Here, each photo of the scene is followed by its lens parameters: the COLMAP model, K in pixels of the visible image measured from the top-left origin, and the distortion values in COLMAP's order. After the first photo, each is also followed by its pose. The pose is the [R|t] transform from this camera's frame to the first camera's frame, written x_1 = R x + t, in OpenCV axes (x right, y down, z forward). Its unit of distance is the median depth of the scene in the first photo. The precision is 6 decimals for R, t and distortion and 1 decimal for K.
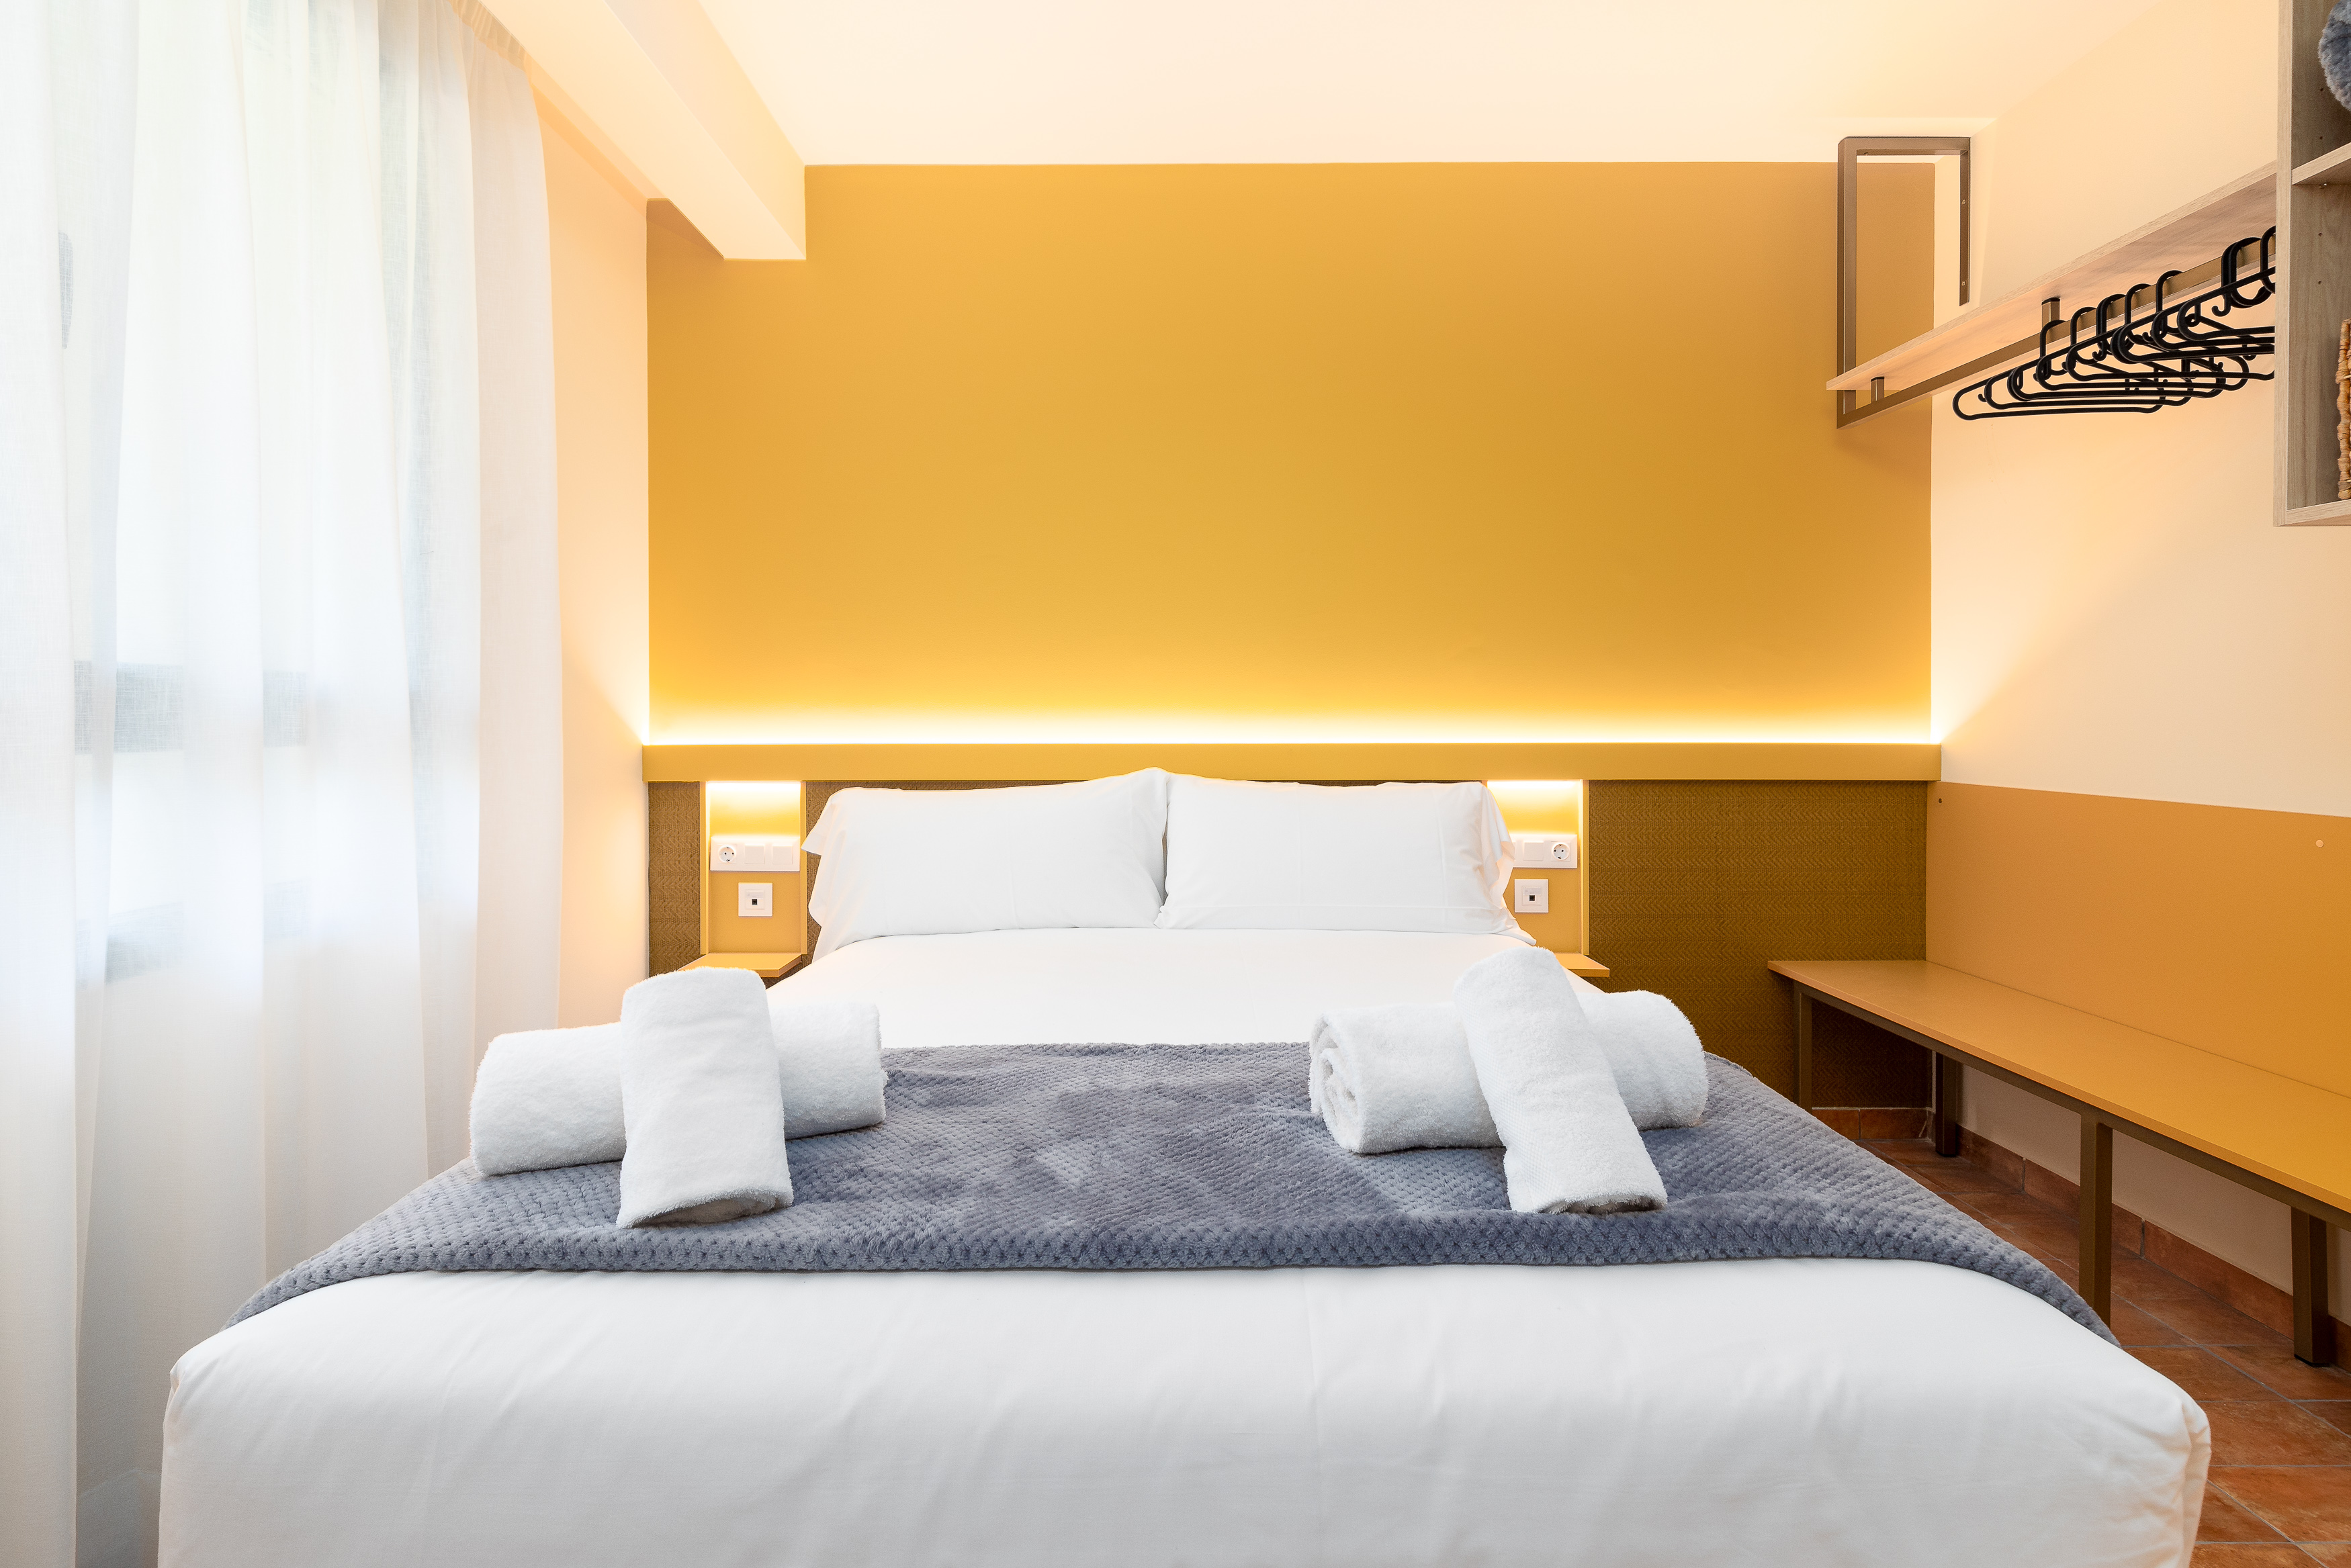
lens RADIAL K [[1125.9, 0, 1171.2], [0, 1125.9, 720.4], [0, 0, 1]] dist [-0.000861, -0.001057]
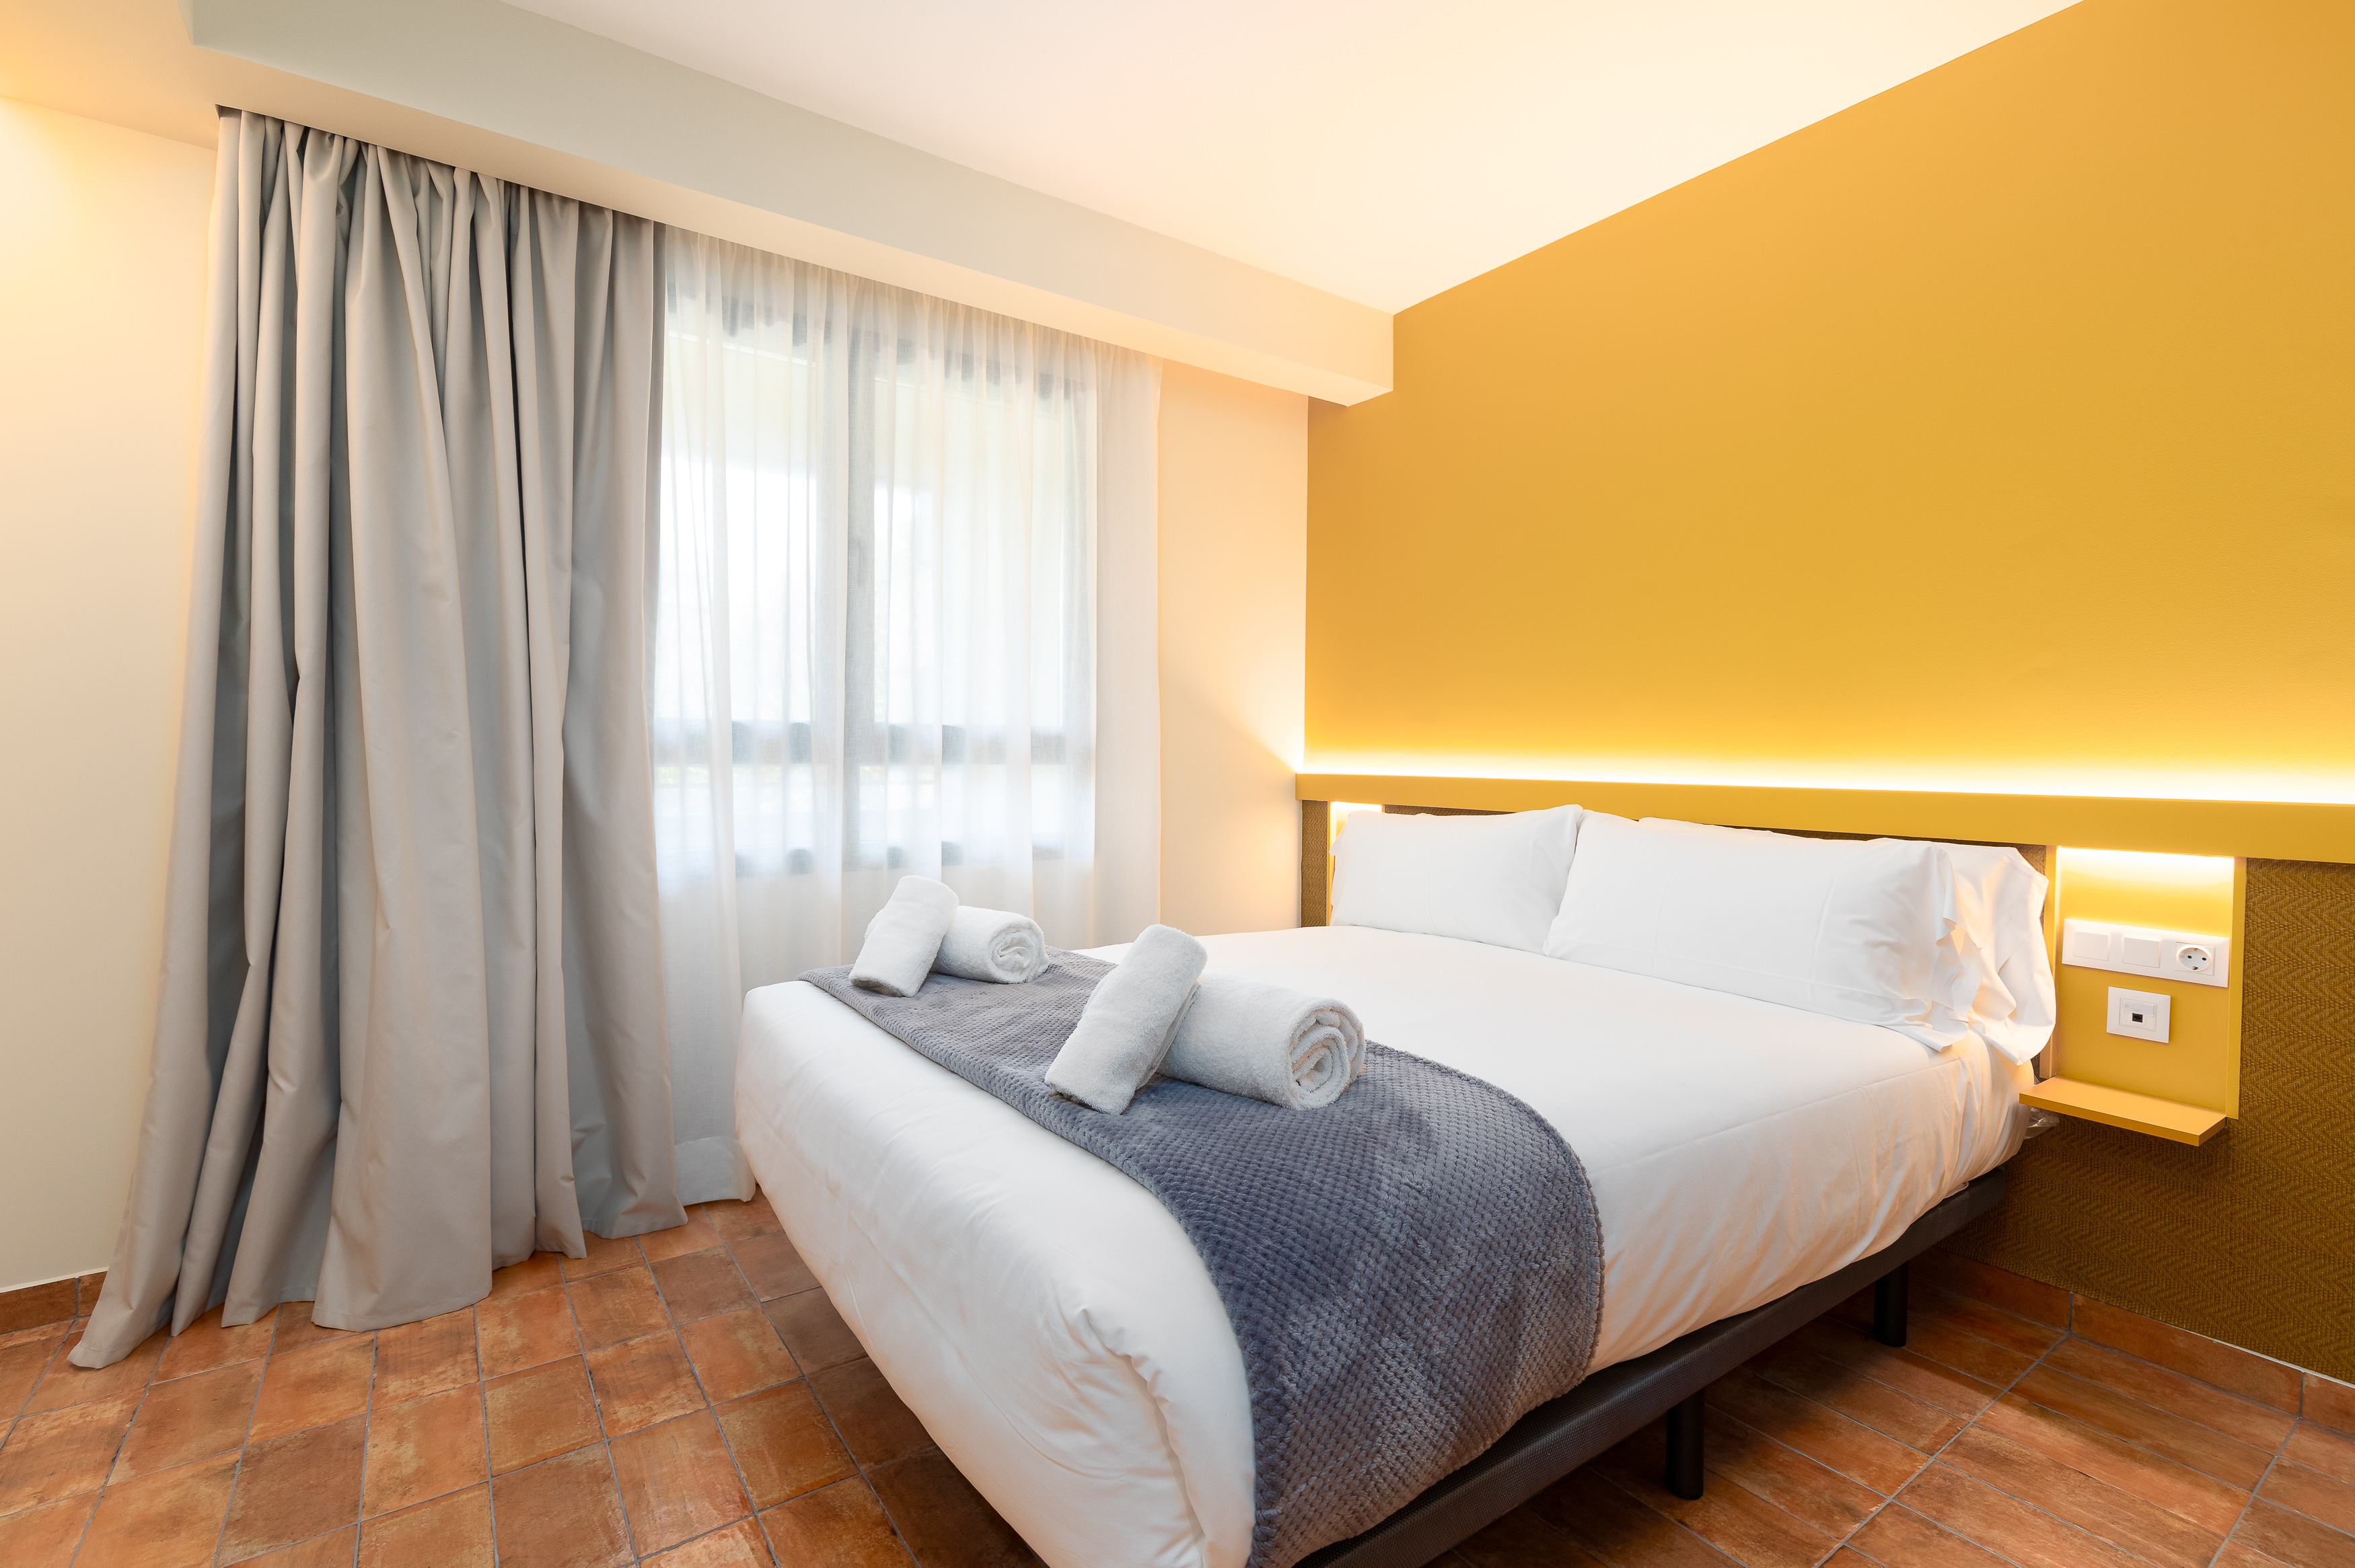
lens RADIAL K [[1077.7, 0, 1193.9], [0, 1077.7, 772.3], [0, 0, 1]] dist [0.017761, -0.000747]
pose [[0.580326, 0.020793, -0.814119, 0.549471], [-0.017503, 0.999762, 0.013058, 0.005067], [0.814196, 0.006671, 0.580552, 0.120244]]
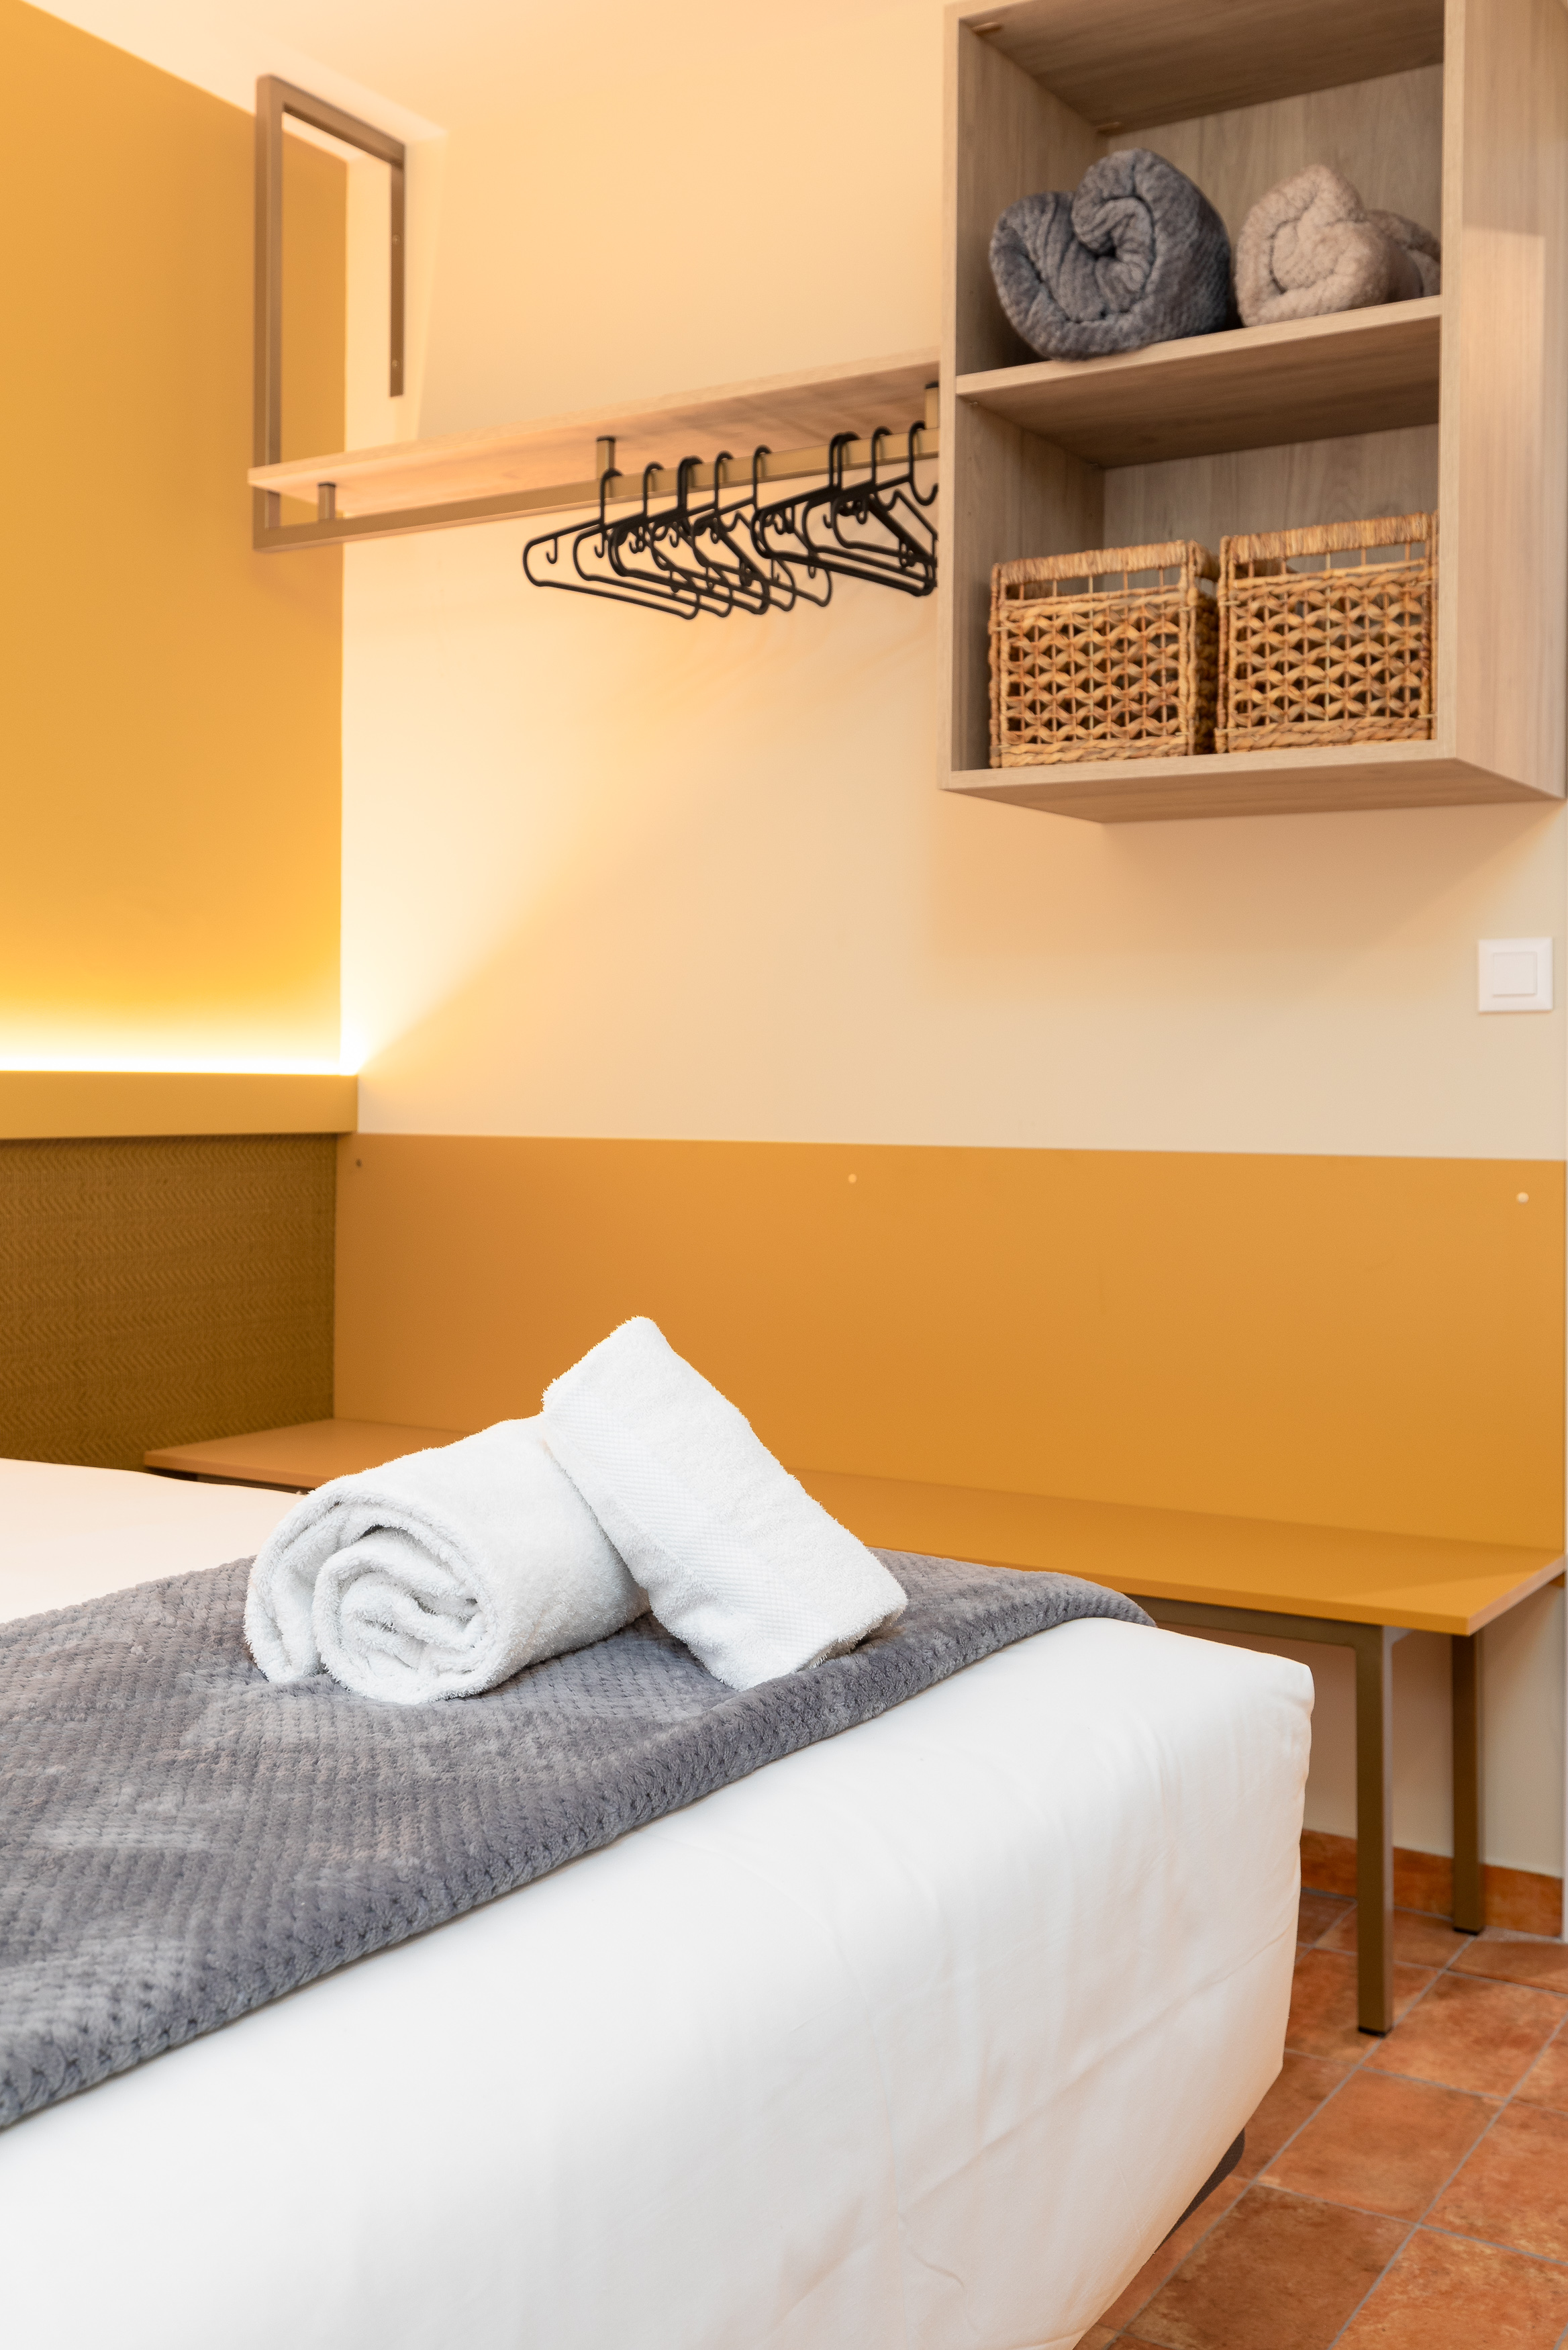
lens RADIAL K [[2359.2, 0, 789.6], [0, 2359.2, 1054.9], [0, 0, 1]] dist [0.007711, 0.026598]
pose [[0.533386, 0.008897, 0.845825, -0.326262], [0.001933, 0.999929, -0.011737, 0.026813], [-0.845870, 0.007896, 0.533331, 0.081641]]
